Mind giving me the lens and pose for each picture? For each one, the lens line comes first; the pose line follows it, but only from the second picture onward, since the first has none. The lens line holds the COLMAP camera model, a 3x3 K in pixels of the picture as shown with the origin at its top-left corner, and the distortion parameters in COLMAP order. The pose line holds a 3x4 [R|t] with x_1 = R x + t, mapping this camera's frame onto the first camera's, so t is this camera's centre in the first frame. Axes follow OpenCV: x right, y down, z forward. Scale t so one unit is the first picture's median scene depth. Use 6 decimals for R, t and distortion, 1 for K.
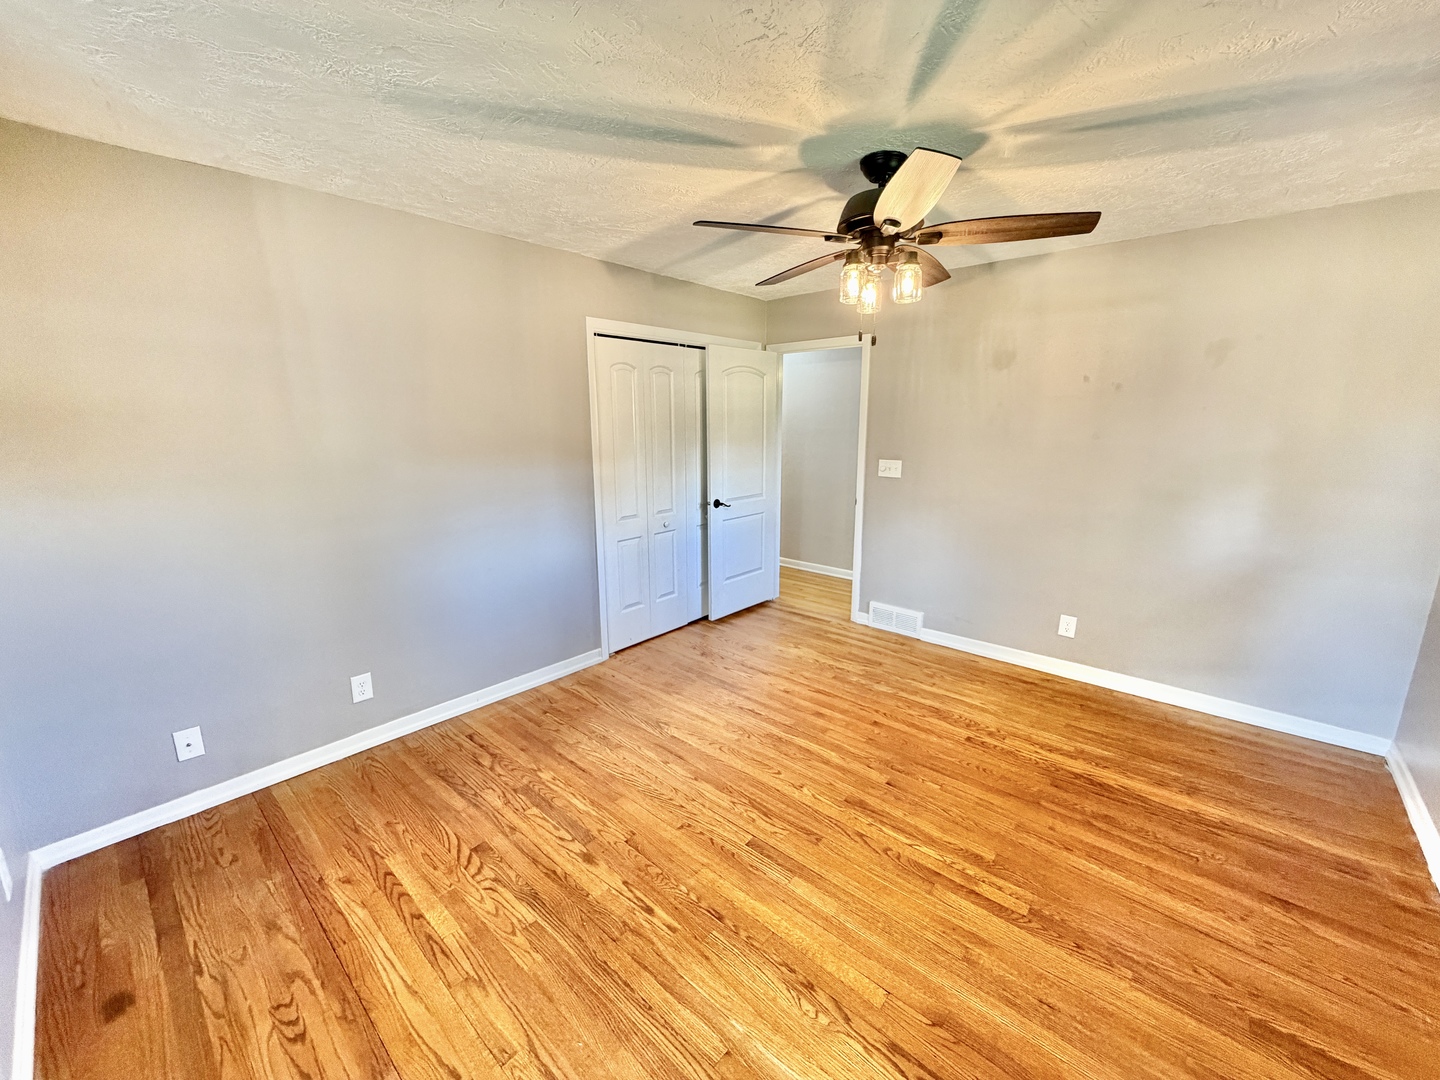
lens RADIAL K [[573.5, 0, 715.6], [0, 573.5, 540.8], [0, 0, 1]] dist [-0.001211, -0.000222]
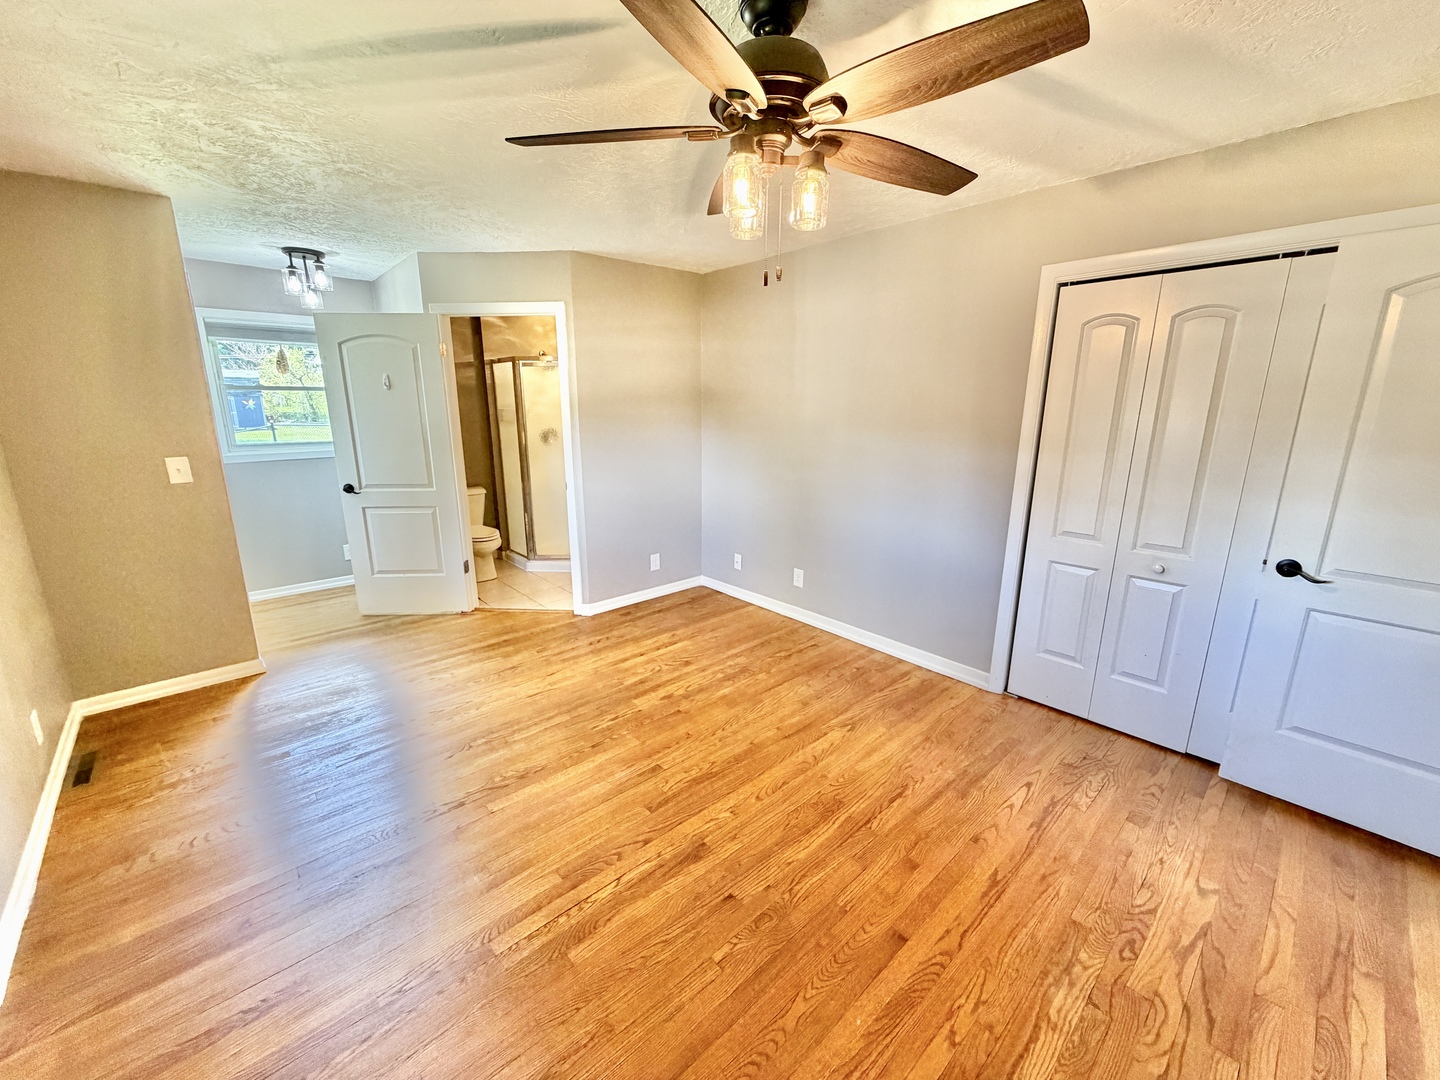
lens RADIAL K [[573.5, 0, 715.6], [0, 573.5, 540.8], [0, 0, 1]] dist [-0.001211, -0.000222]
pose [[-0.108393, 0.236758, -0.965503, 0.950489], [-0.212395, 0.943284, 0.255154, -0.195910], [0.971154, 0.232725, -0.051959, 0.965462]]
